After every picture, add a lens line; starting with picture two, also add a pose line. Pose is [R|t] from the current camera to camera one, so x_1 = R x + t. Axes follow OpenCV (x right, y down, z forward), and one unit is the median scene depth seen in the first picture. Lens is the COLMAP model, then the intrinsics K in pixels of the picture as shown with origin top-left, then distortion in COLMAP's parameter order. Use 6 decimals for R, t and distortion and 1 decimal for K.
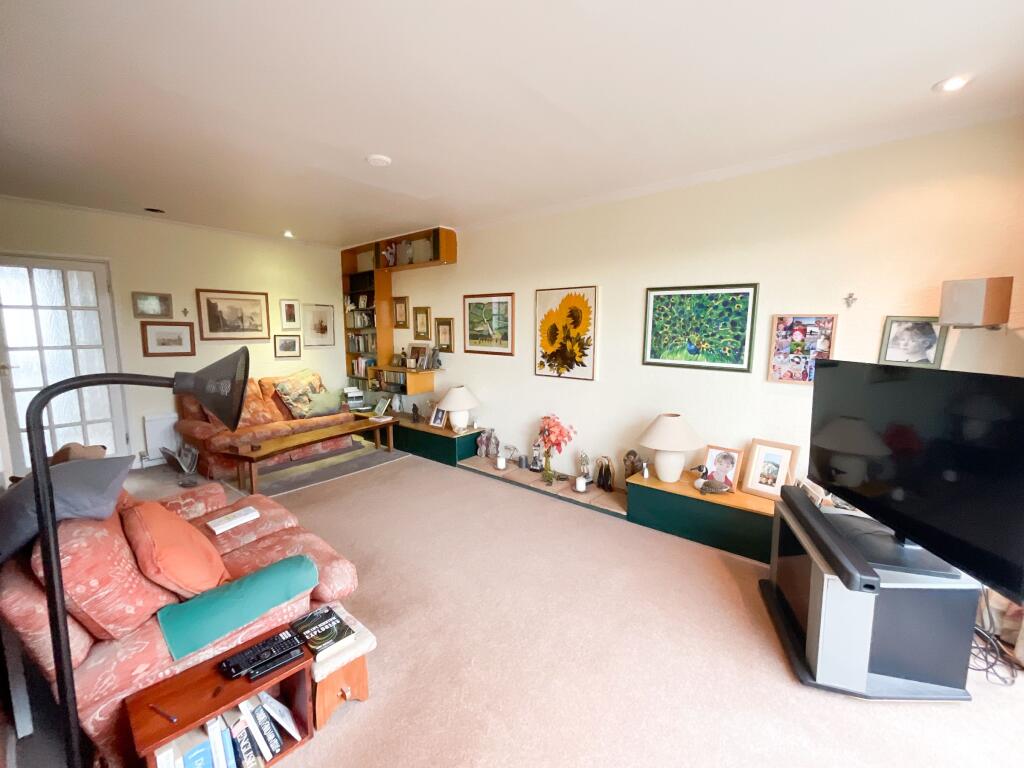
lens RADIAL K [[415.2, 0, 512.0], [0, 415.2, 384.0], [0, 0, 1]] dist [0.001980, -0.002351]
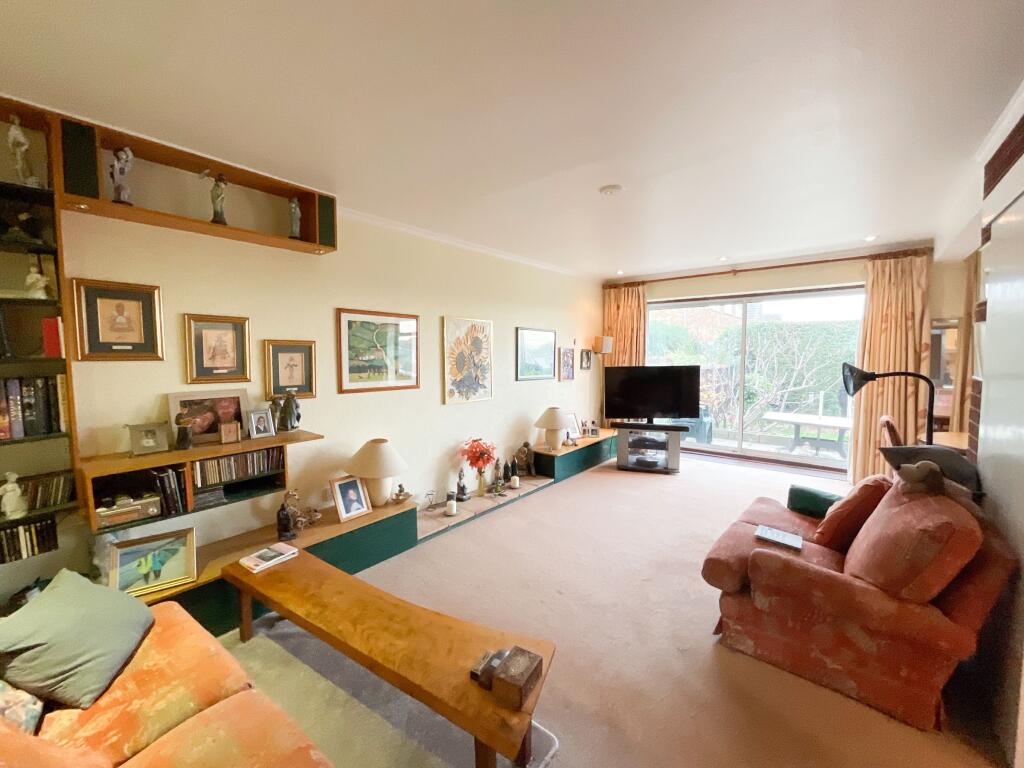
lens RADIAL K [[419.0, 0, 506.5], [0, 419.0, 379.3], [0, 0, 1]] dist [0.001766, 0.000917]
pose [[-0.013937, -0.072880, 0.997243, -0.802886], [0.127749, 0.989037, 0.074065, -0.117872], [-0.991709, 0.128429, -0.004473, 0.761341]]
